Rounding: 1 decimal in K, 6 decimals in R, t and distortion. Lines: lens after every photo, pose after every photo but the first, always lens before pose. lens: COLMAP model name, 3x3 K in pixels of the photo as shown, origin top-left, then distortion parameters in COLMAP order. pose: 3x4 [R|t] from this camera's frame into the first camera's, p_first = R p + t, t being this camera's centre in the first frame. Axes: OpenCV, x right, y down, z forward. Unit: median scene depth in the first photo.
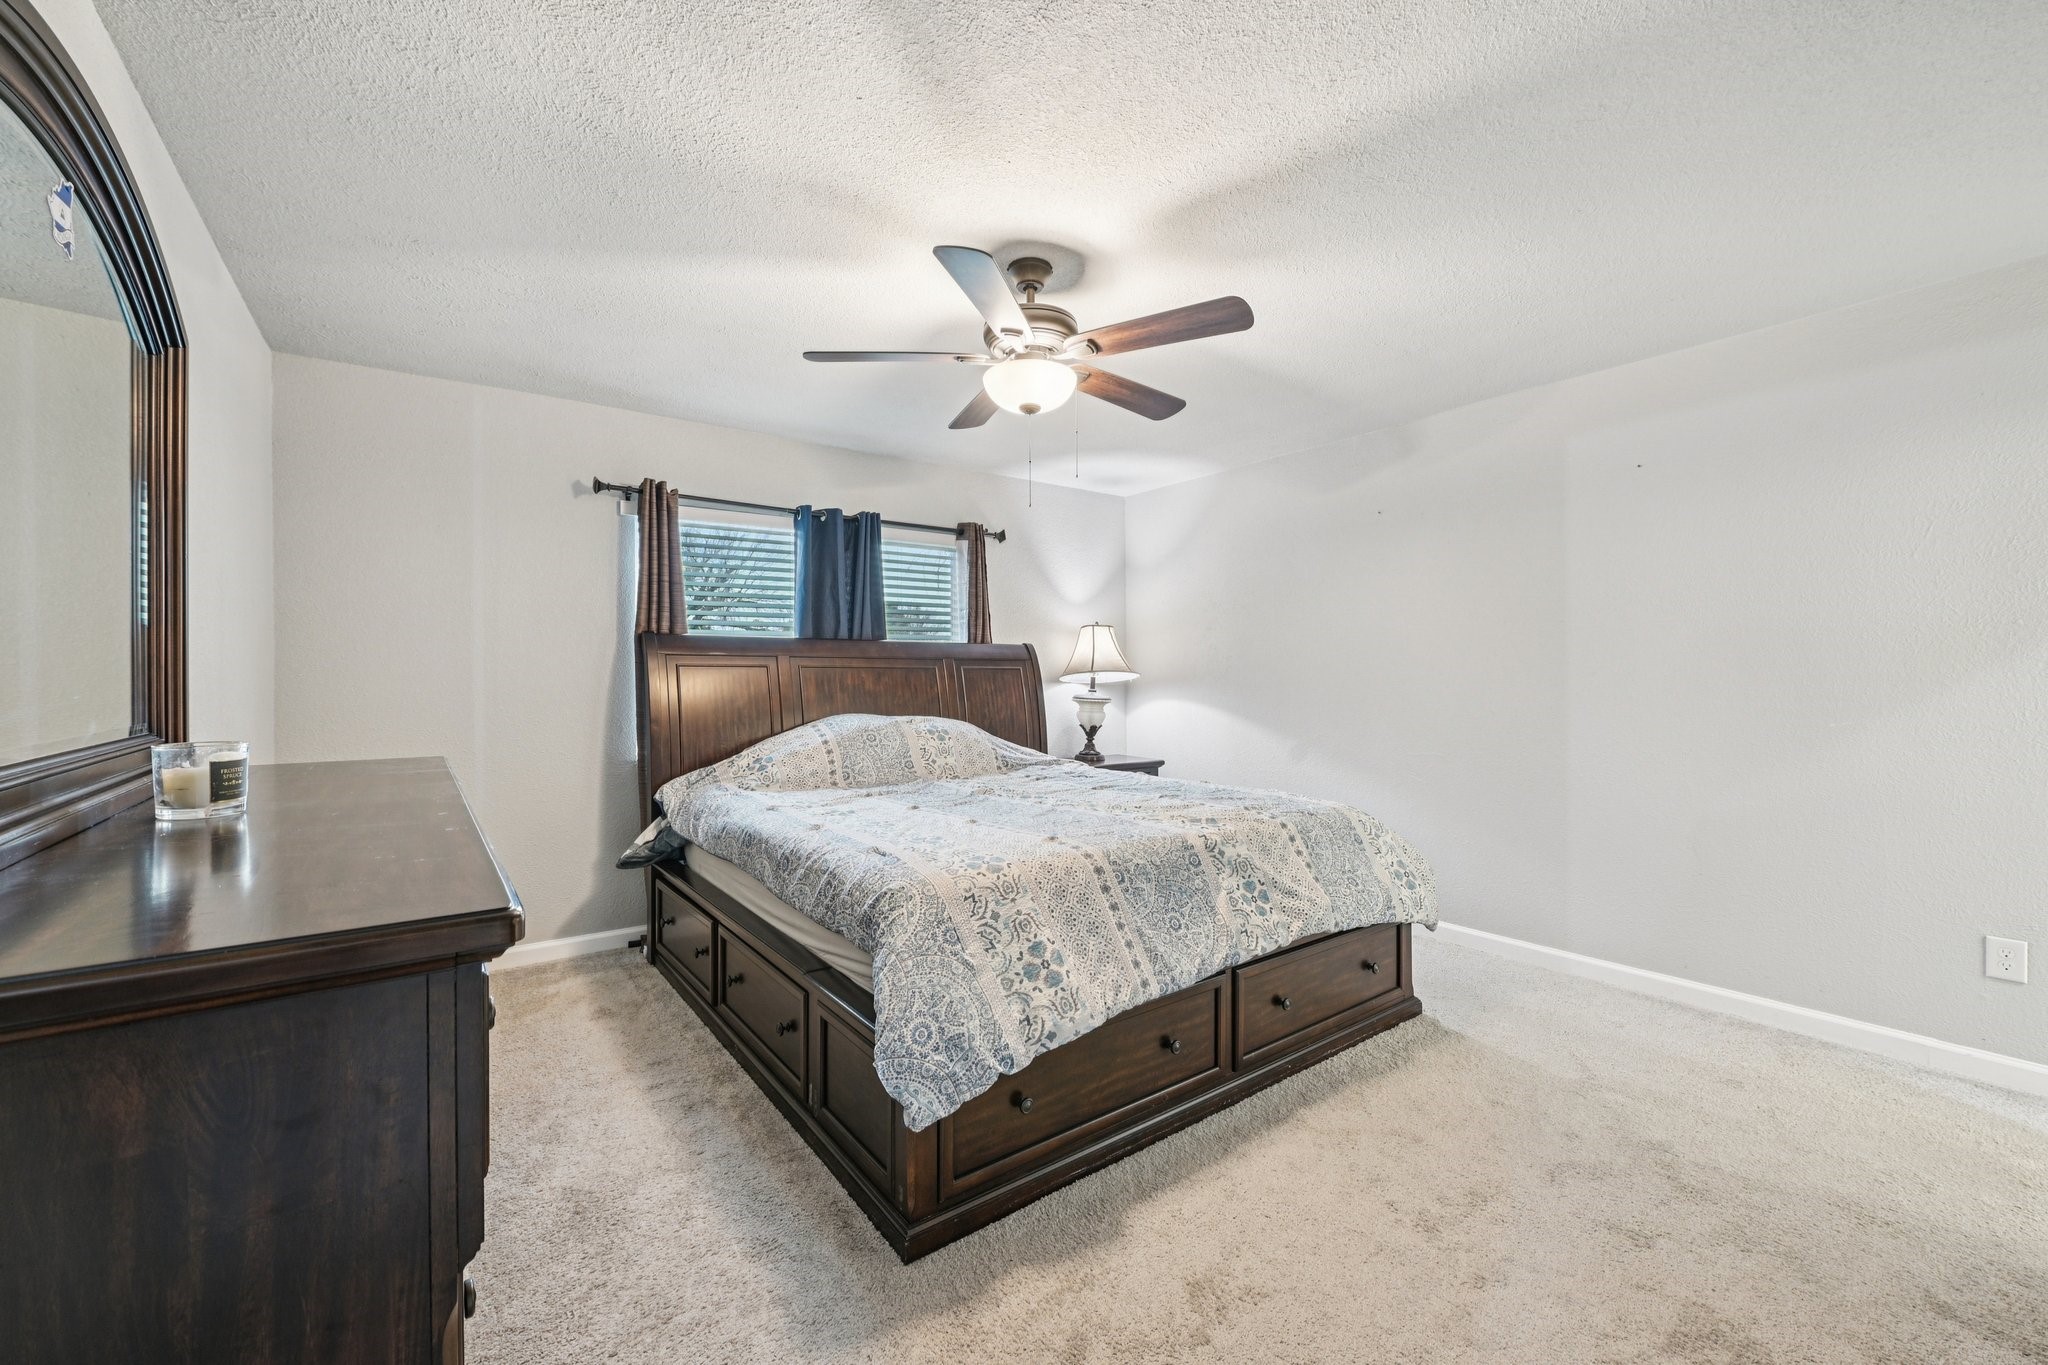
lens RADIAL K [[811.5, 0, 1022.2], [0, 811.5, 676.7], [0, 0, 1]] dist [-0.005078, -0.001765]
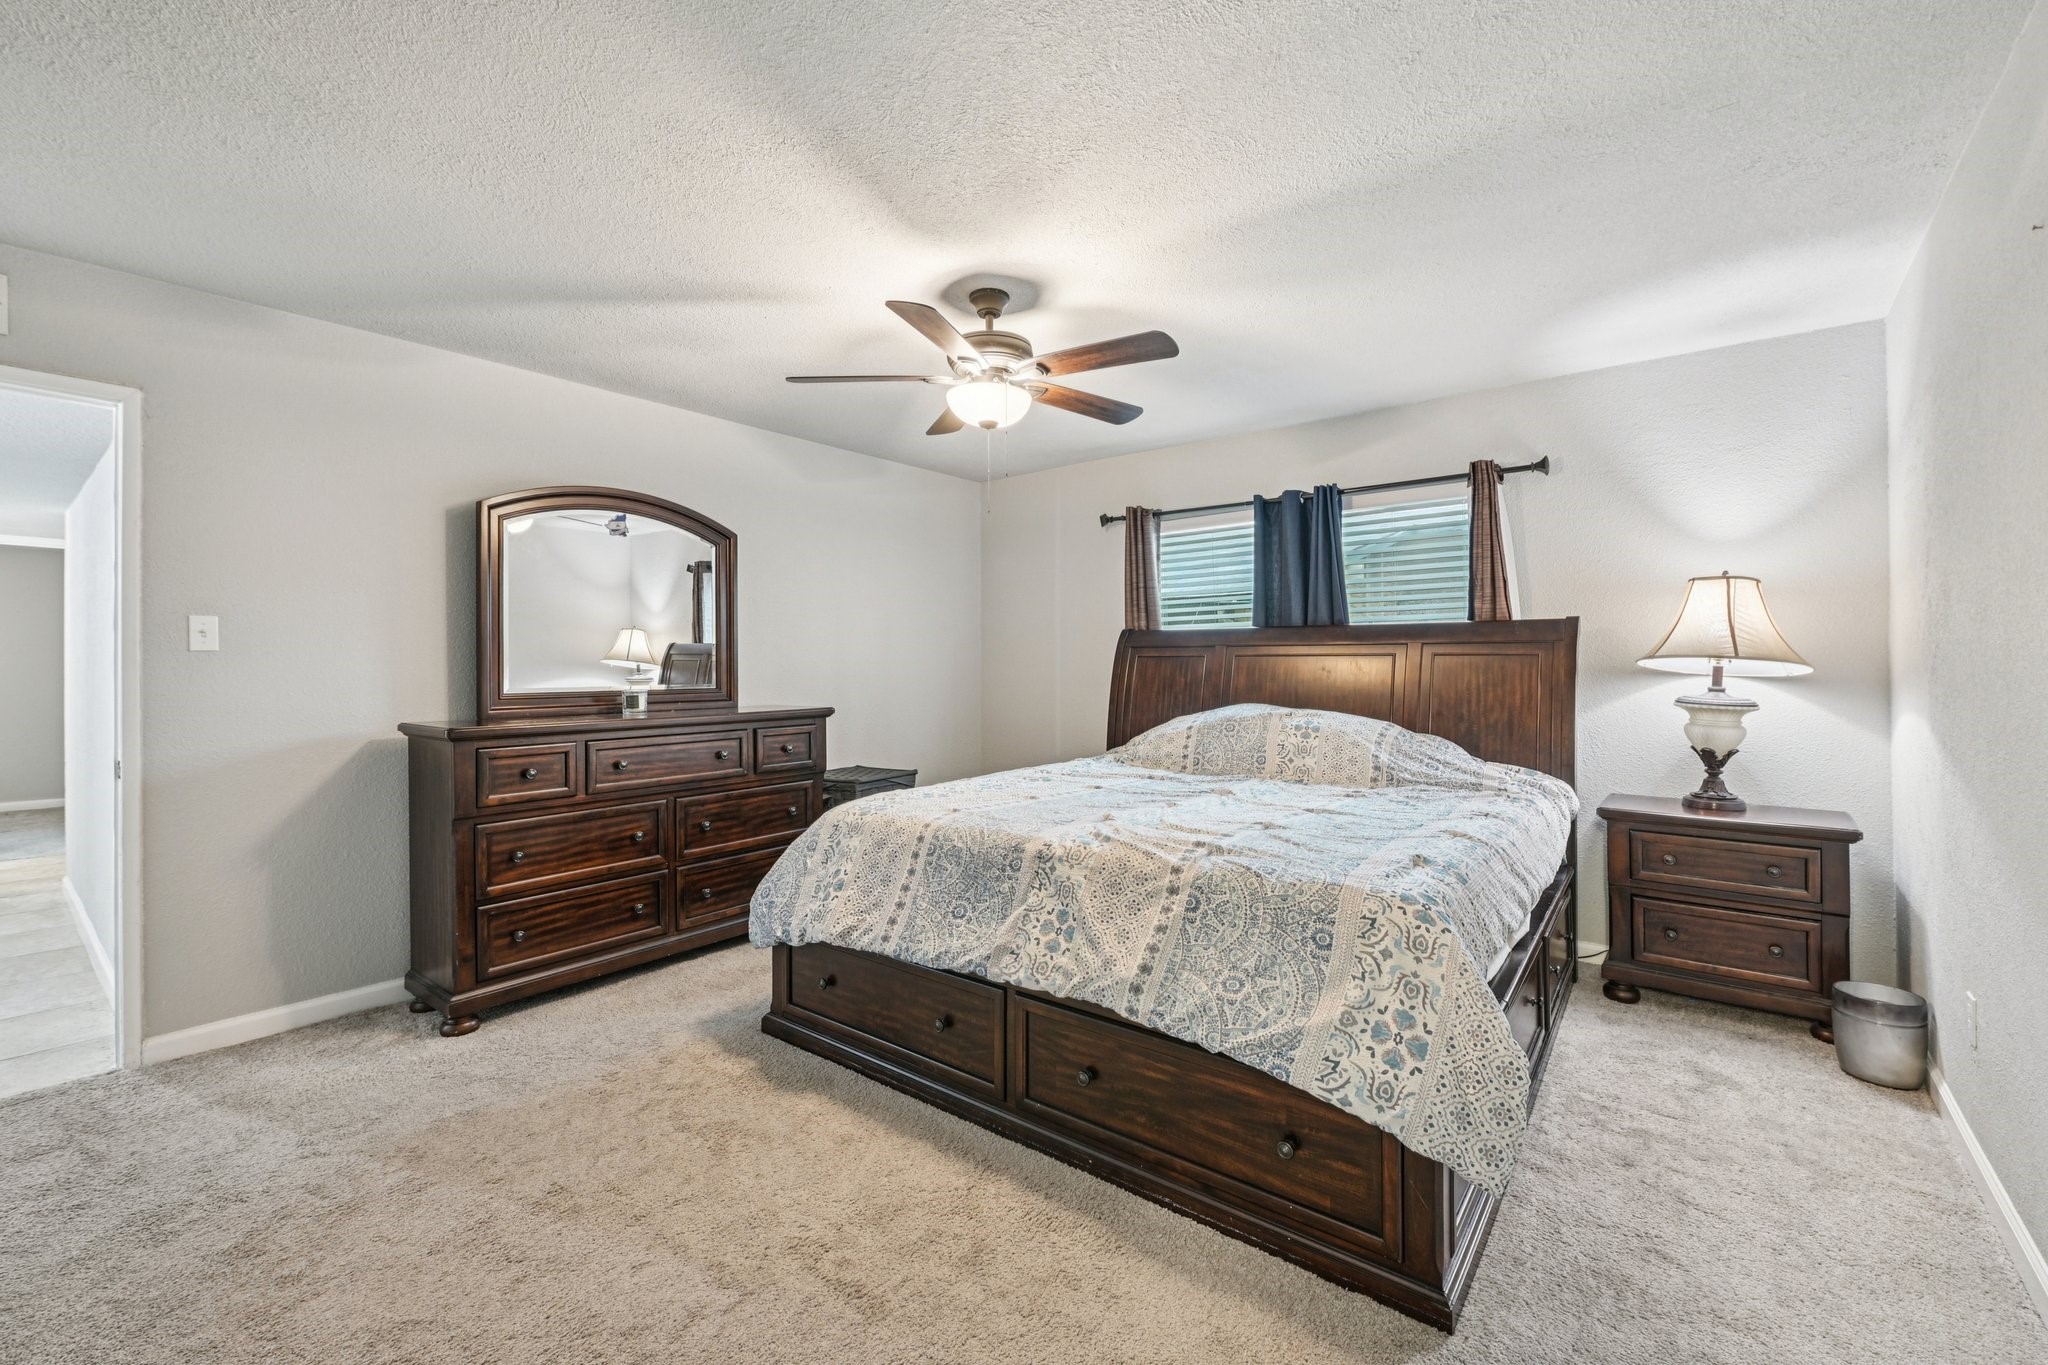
lens RADIAL K [[858.9, 0, 1025.4], [0, 858.9, 671.1], [0, 0, 1]] dist [0.000349, -0.000064]
pose [[0.265074, 0.007384, -0.964200, 0.761831], [0.001292, 0.999967, 0.008013, -0.002444], [0.964227, -0.003369, 0.265056, 0.489553]]
